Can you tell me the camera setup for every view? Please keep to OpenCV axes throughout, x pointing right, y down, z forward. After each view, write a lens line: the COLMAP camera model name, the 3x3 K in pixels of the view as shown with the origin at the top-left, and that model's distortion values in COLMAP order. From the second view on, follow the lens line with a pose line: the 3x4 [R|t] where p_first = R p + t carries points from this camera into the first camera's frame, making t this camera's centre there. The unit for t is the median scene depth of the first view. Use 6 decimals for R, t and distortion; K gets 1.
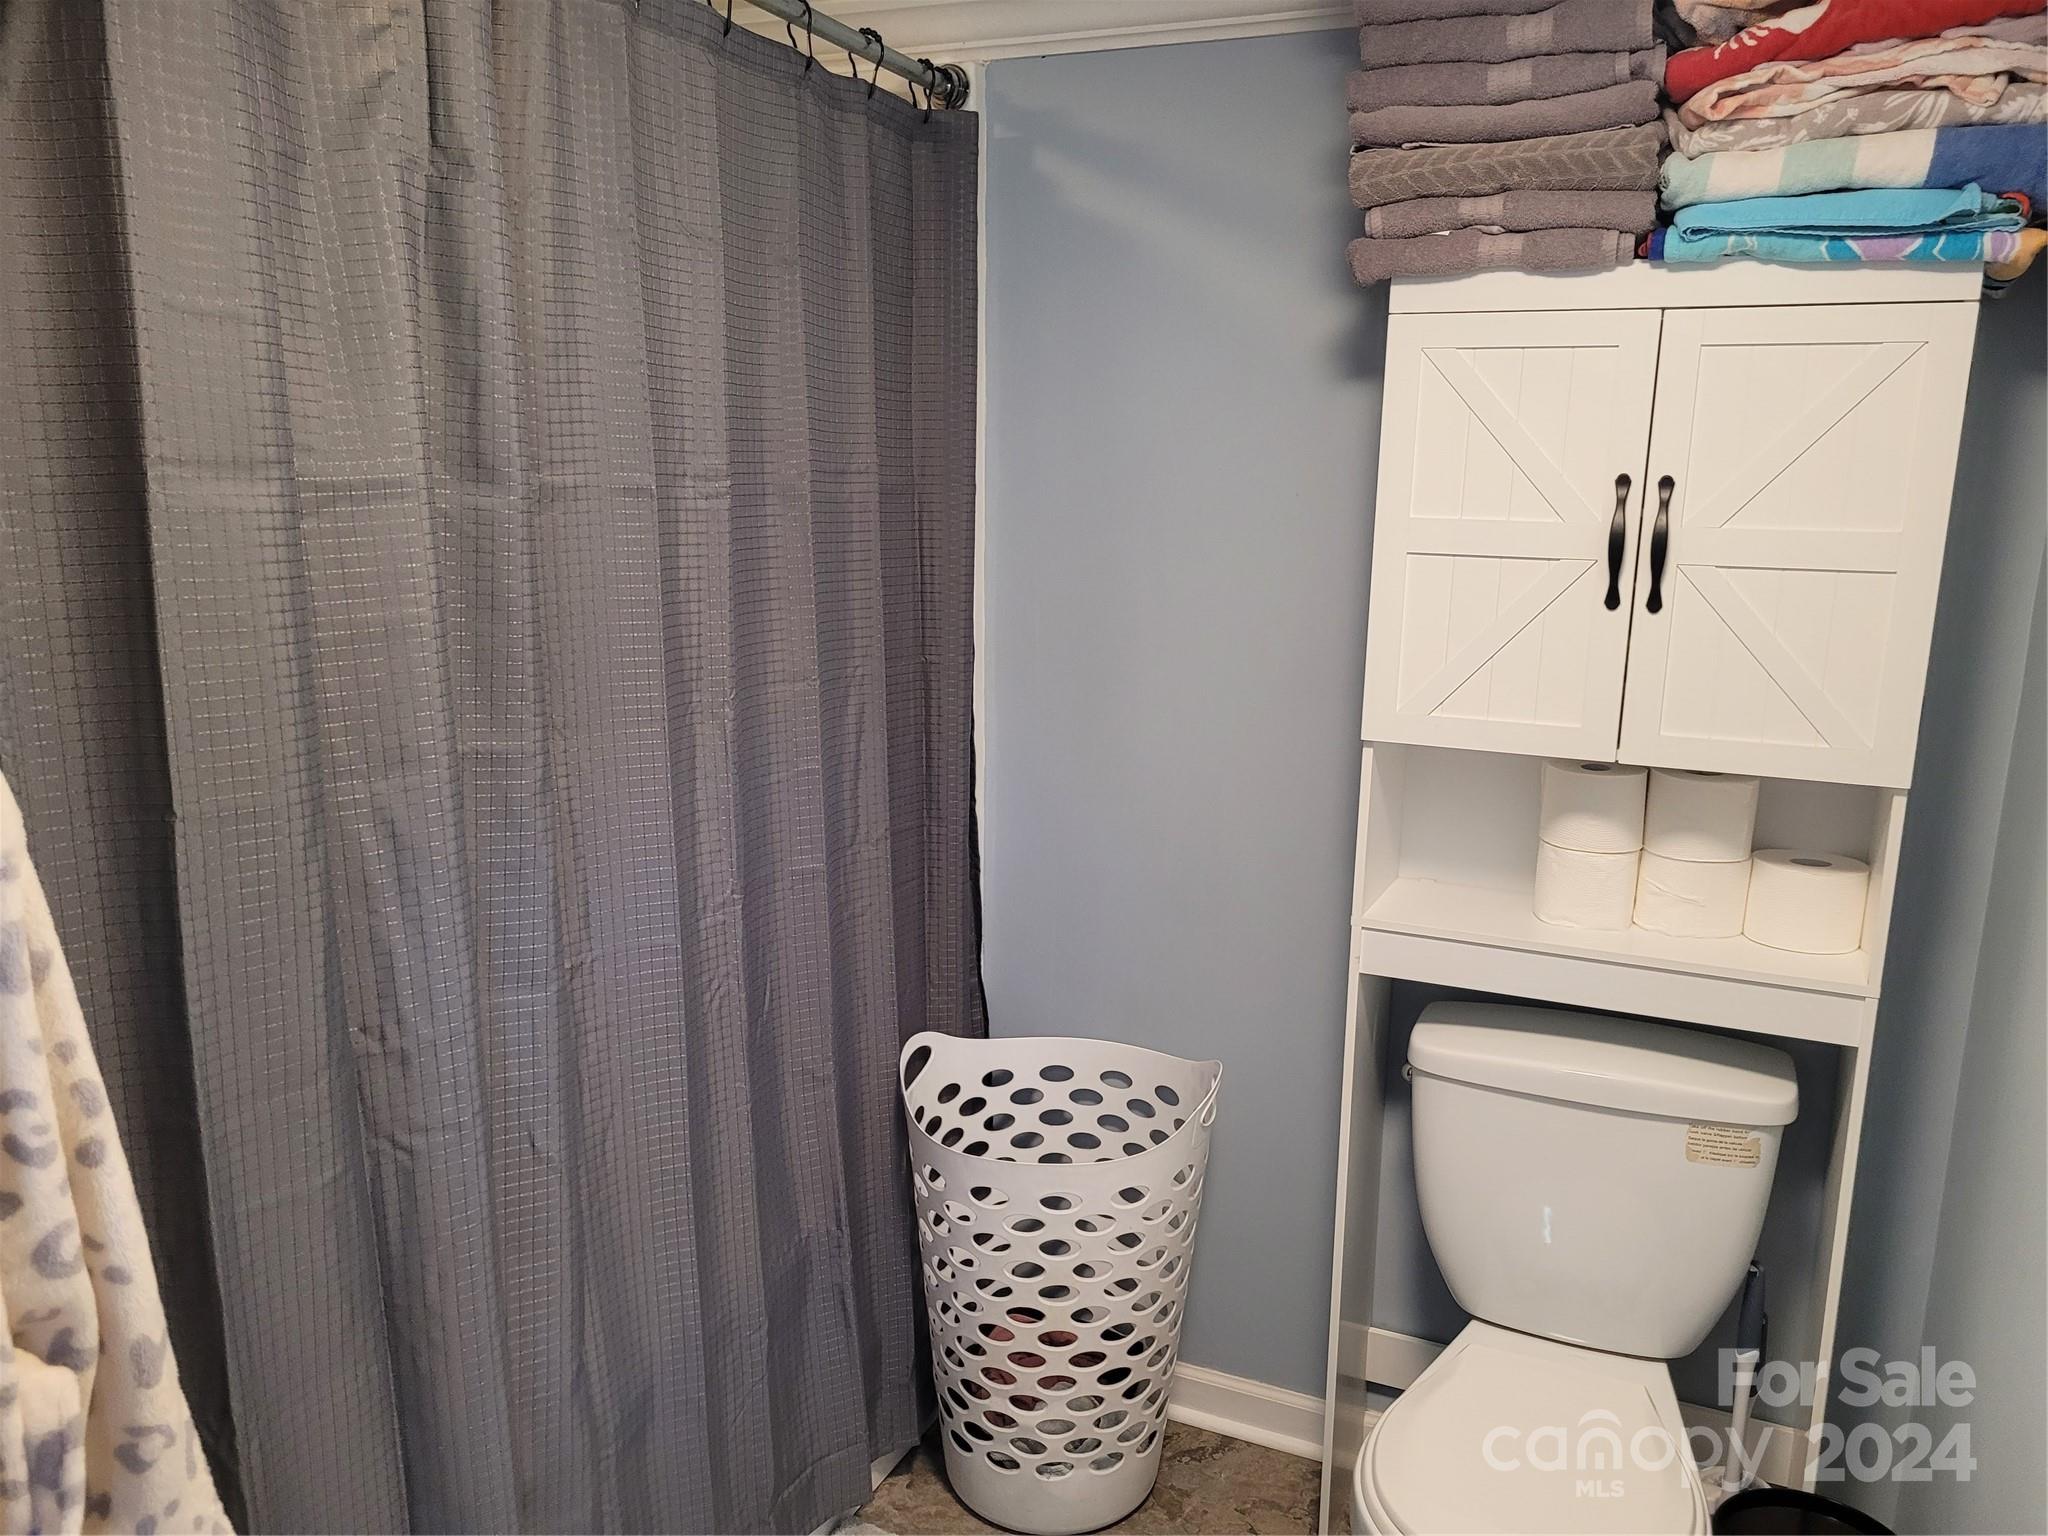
lens RADIAL K [[1544.4, 0, 1042.8], [0, 1544.4, 783.0], [0, 0, 1]] dist [0.043447, -0.036646]
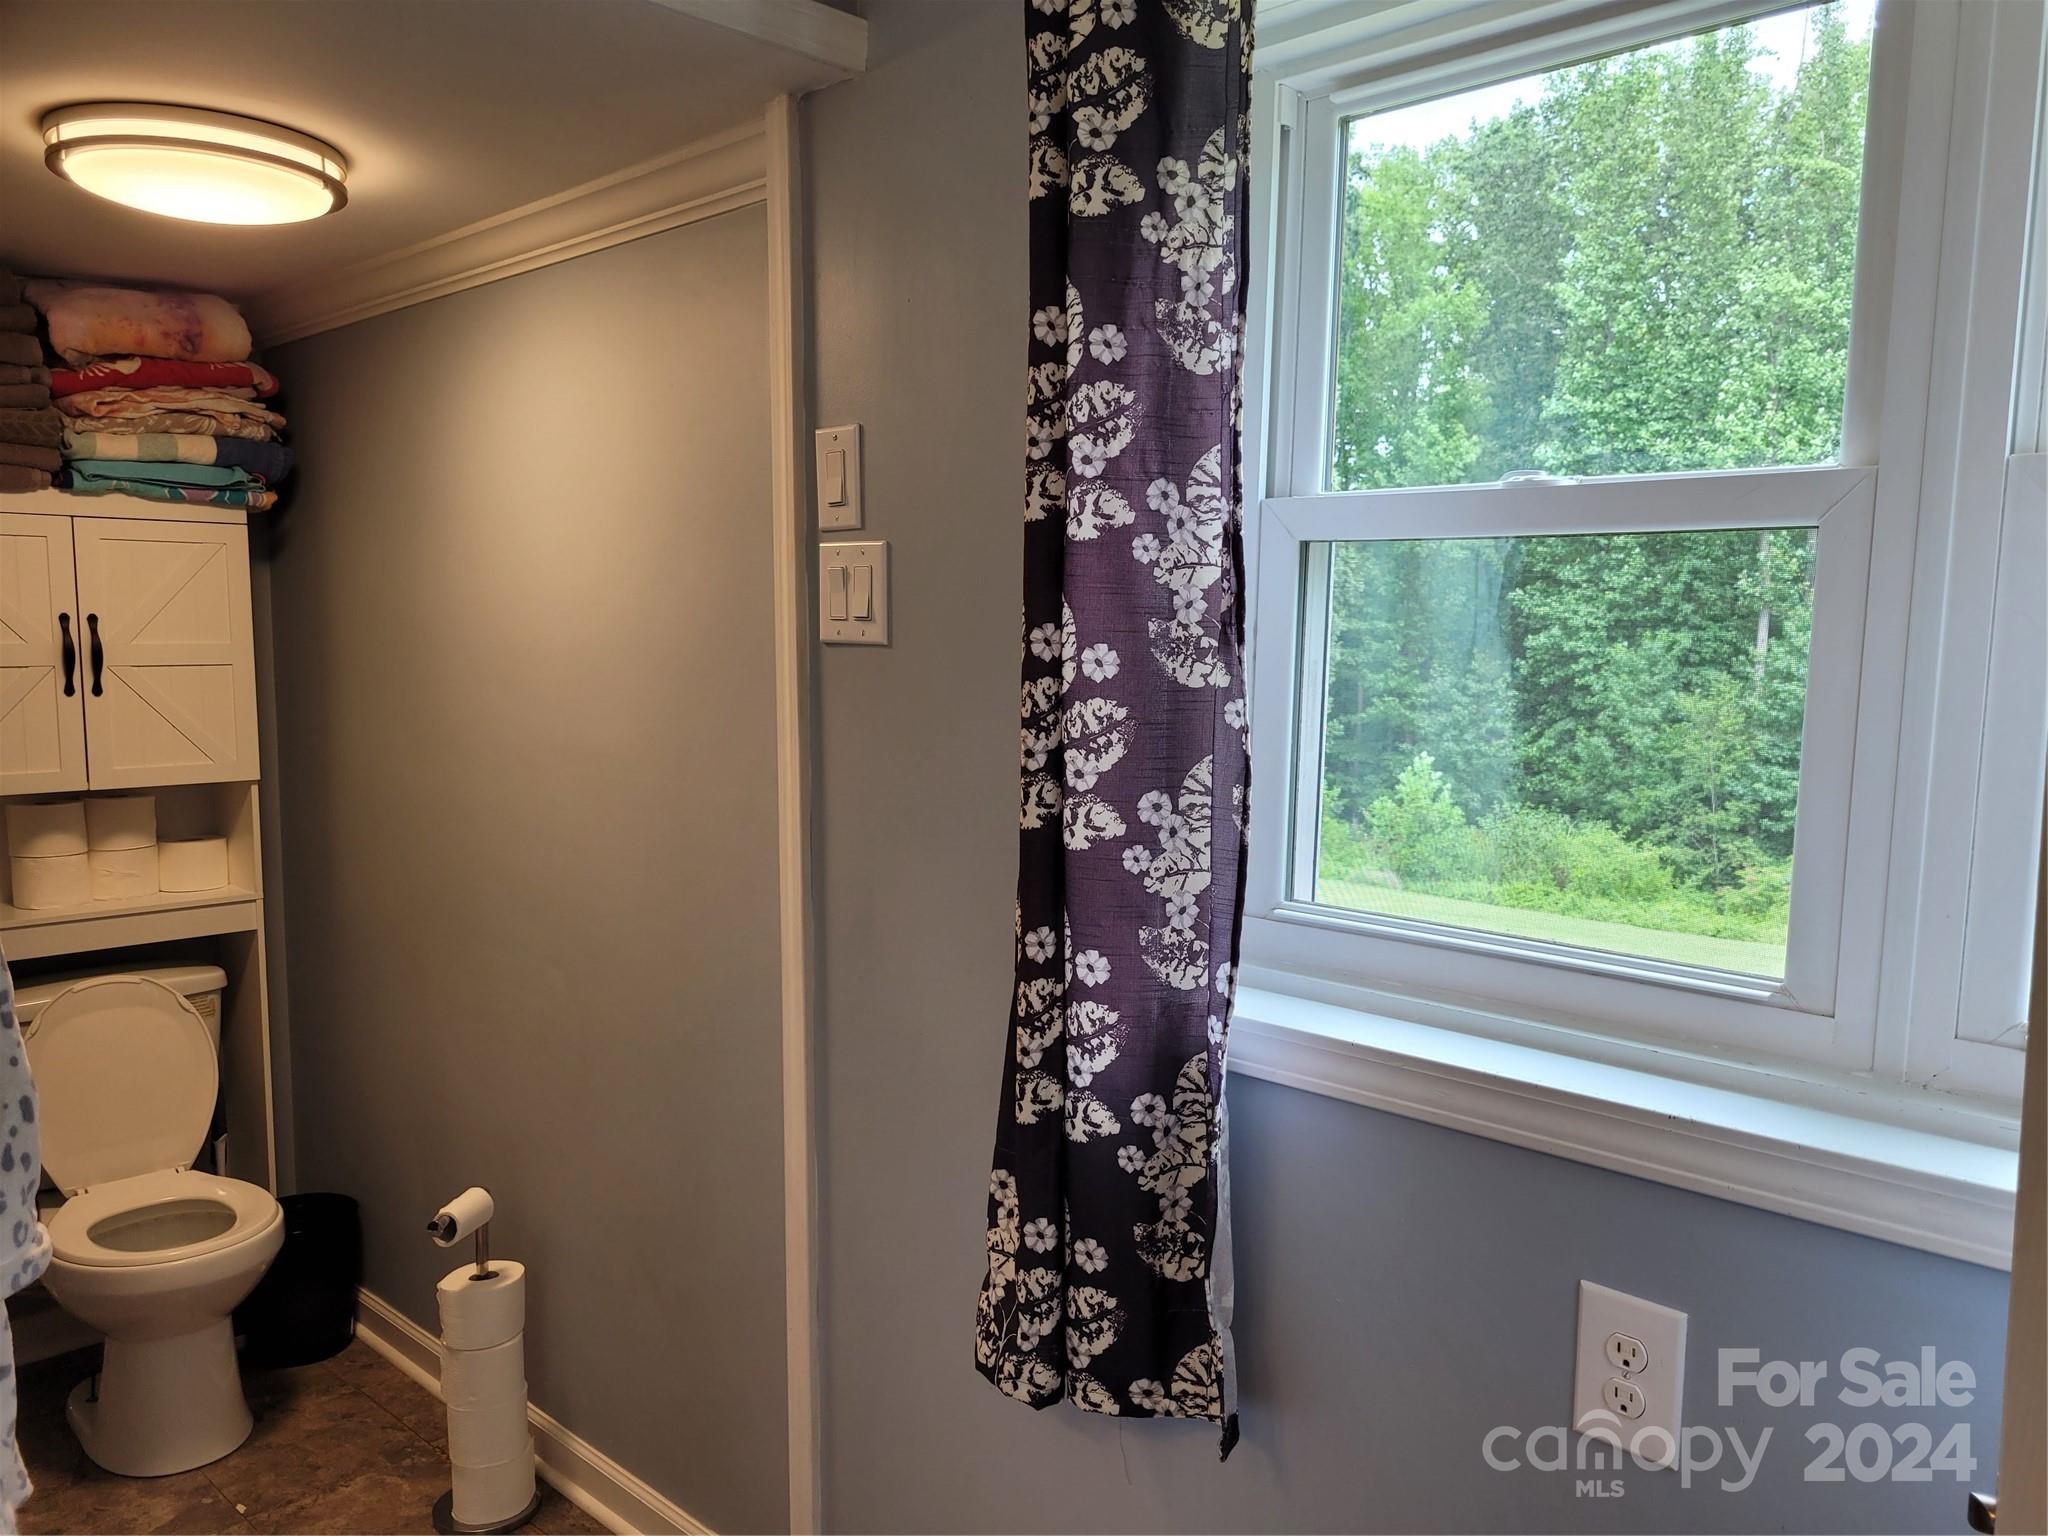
lens RADIAL K [[1544.4, 0, 1027.5], [0, 1544.4, 775.8], [0, 0, 1]] dist [0.043447, -0.036646]
pose [[0.361727, -0.106270, 0.926208, -0.823065], [0.200088, 0.979181, 0.034204, 0.118043], [-0.910559, 0.172951, 0.375459, -0.524072]]
